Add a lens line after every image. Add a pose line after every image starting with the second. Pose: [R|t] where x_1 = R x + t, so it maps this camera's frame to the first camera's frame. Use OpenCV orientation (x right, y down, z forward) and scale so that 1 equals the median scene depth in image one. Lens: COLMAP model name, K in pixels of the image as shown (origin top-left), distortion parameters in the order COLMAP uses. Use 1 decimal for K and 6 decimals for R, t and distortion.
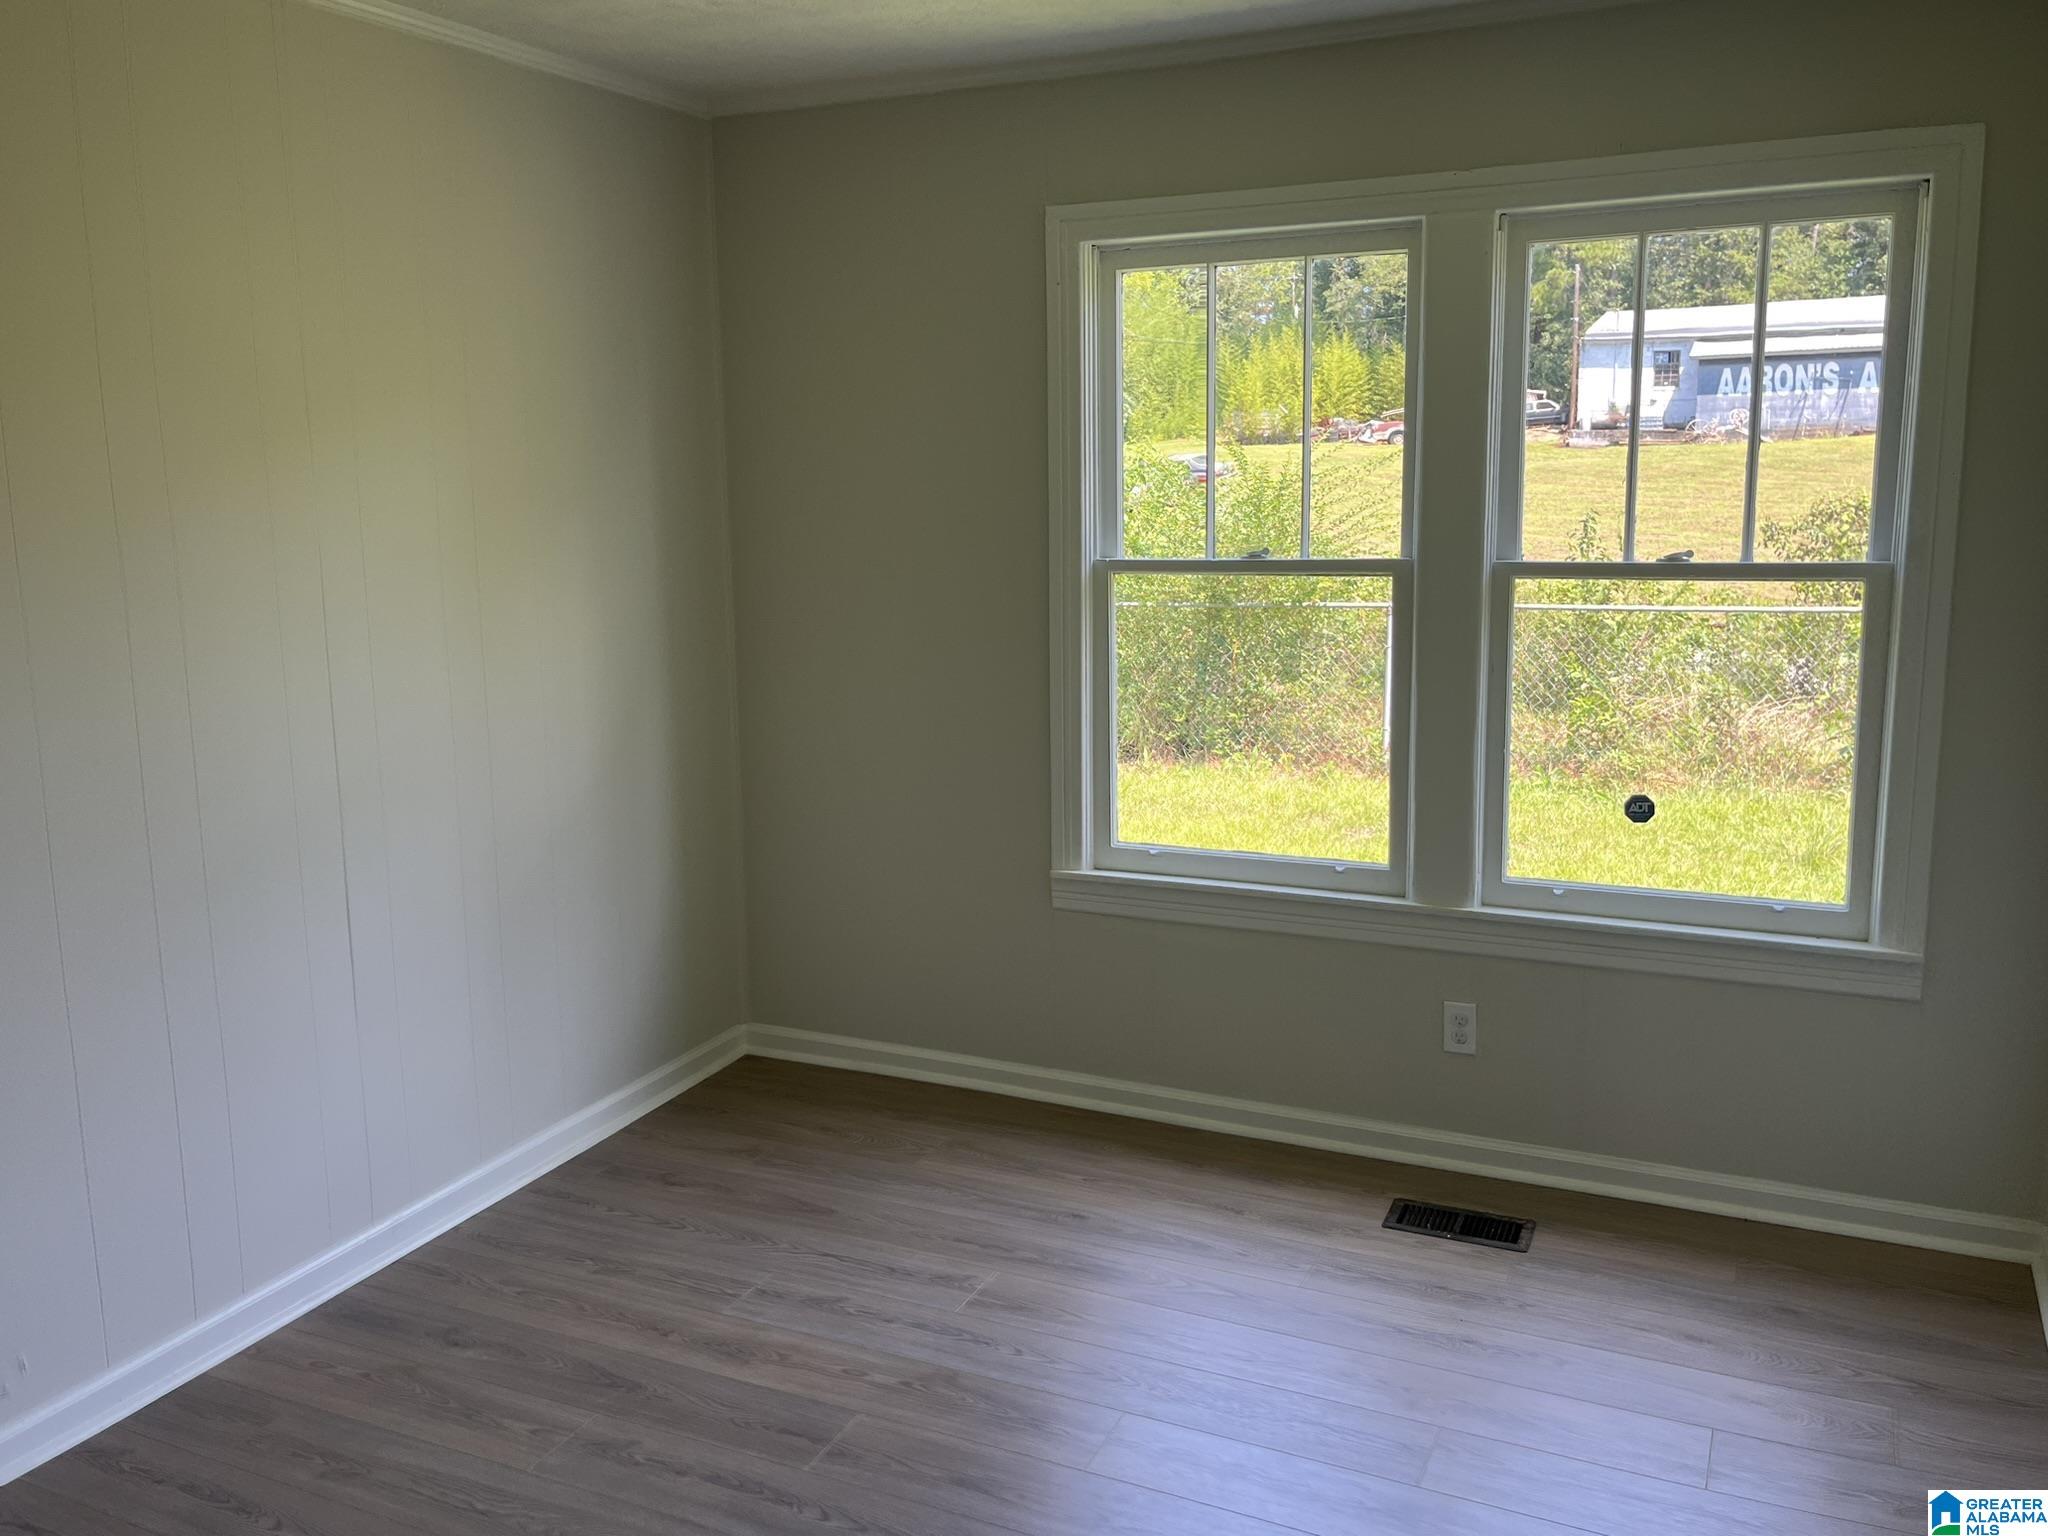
lens RADIAL K [[1687.8, 0, 1006.9], [0, 1687.8, 768.5], [0, 0, 1]] dist [0.052198, -0.071182]
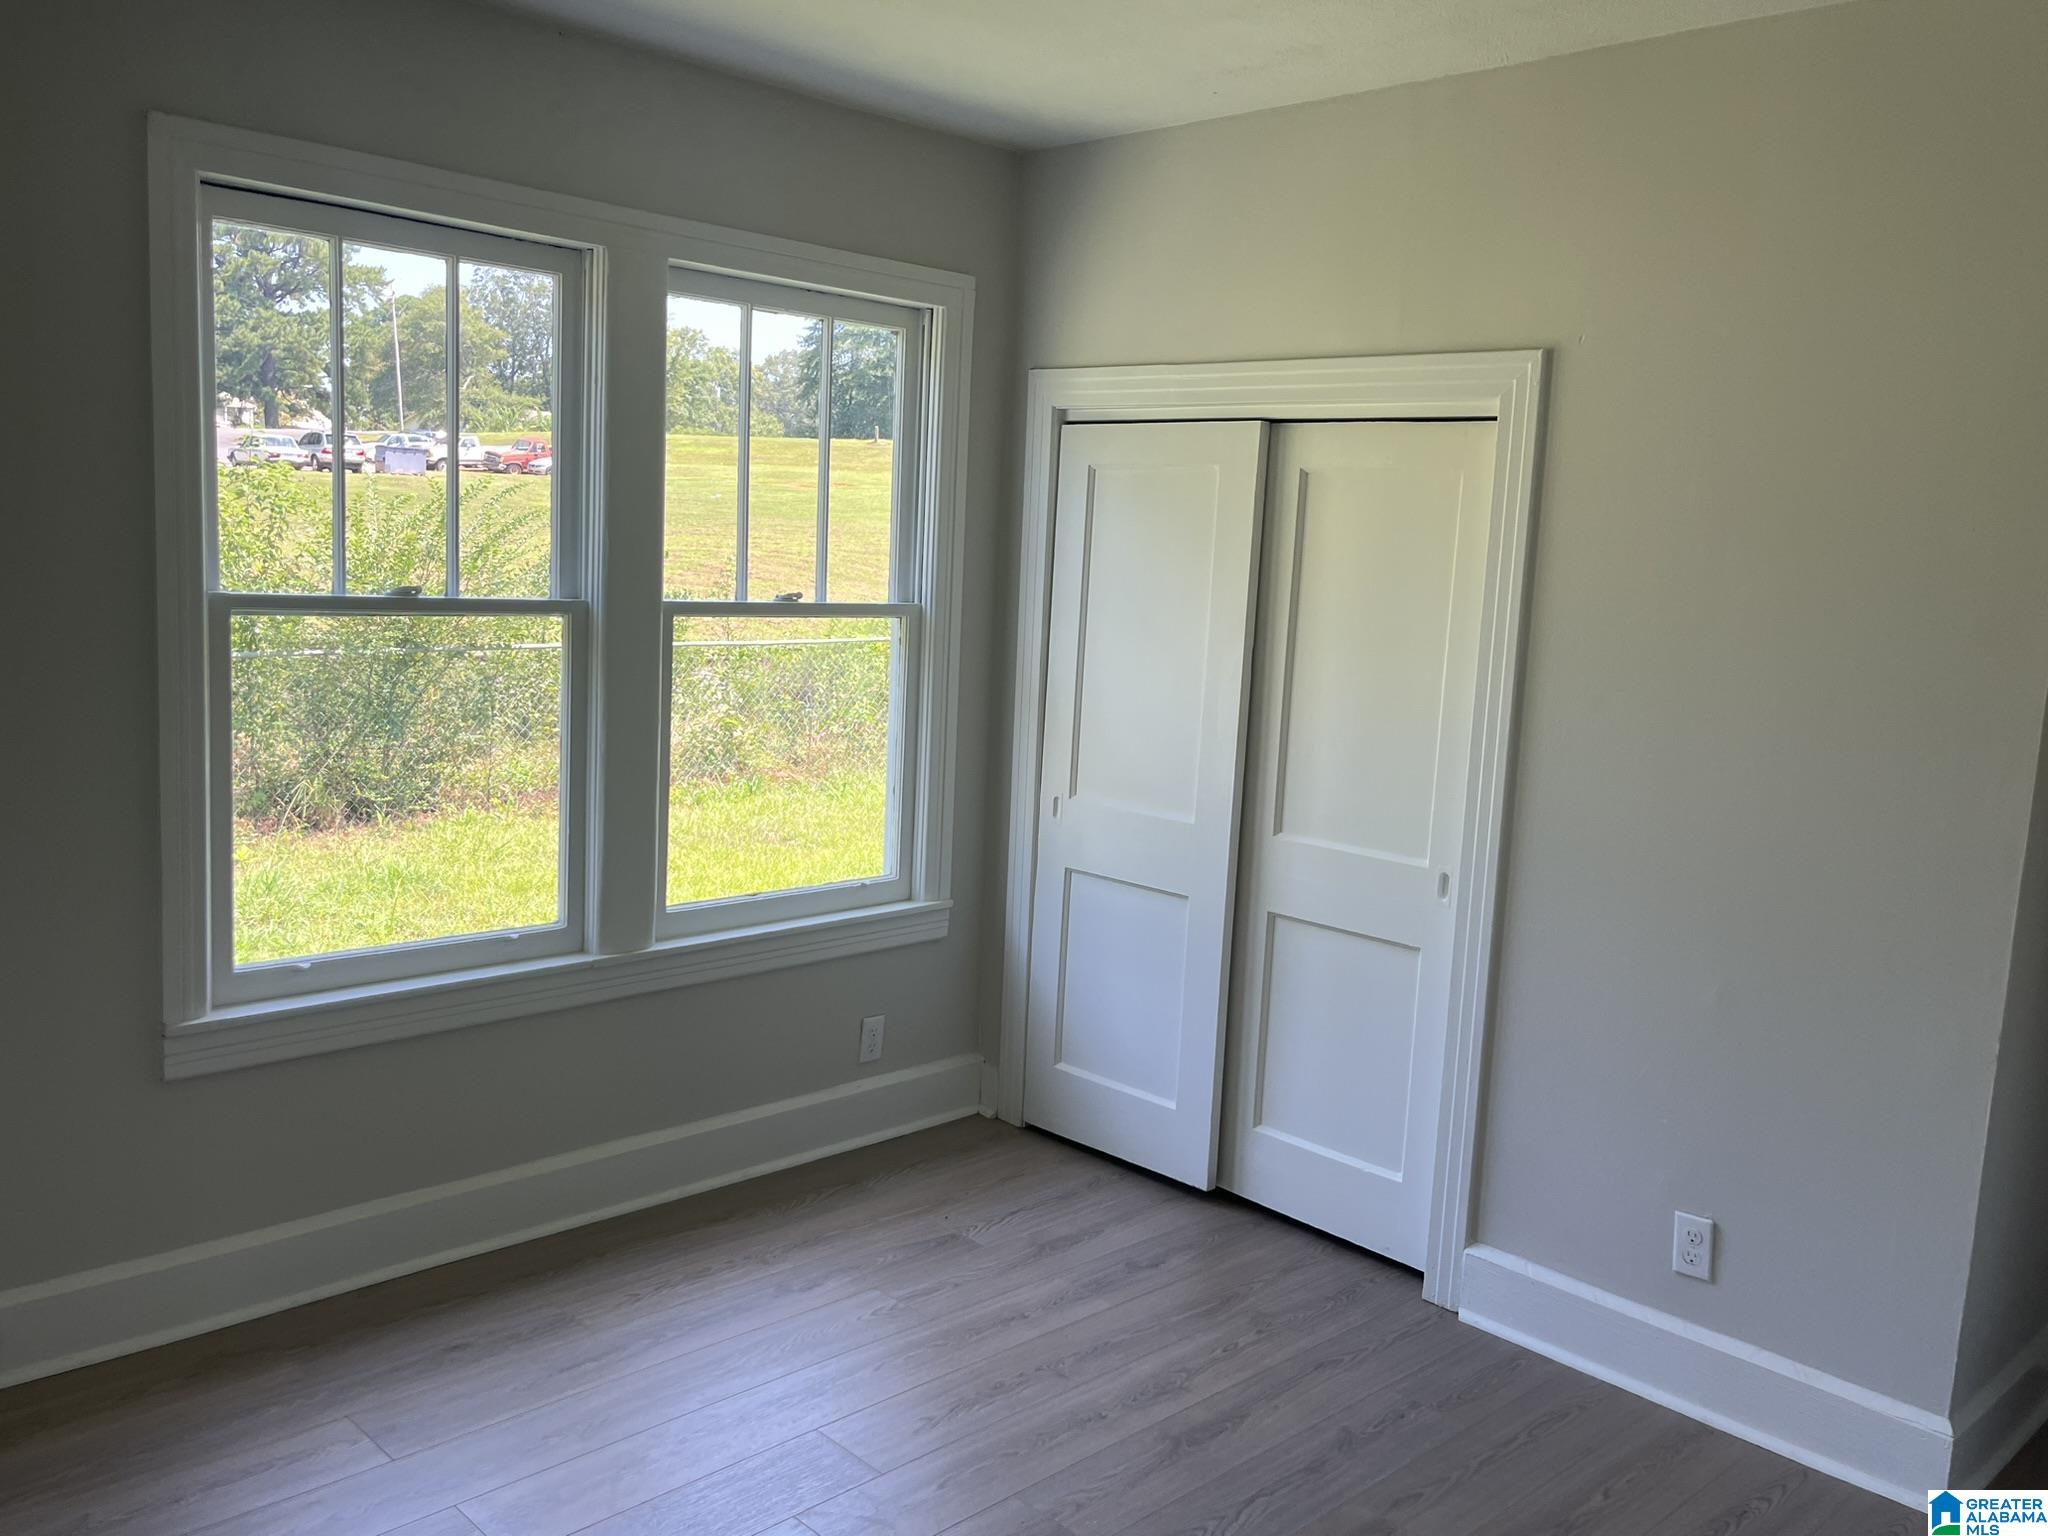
lens RADIAL K [[1687.8, 0, 1052.1], [0, 1687.8, 787.7], [0, 0, 1]] dist [0.052198, -0.071182]
pose [[0.335323, -0.095446, 0.937256, -0.592775], [0.118997, 0.991178, 0.058364, -0.040384], [-0.934558, 0.091960, 0.343722, 0.422926]]
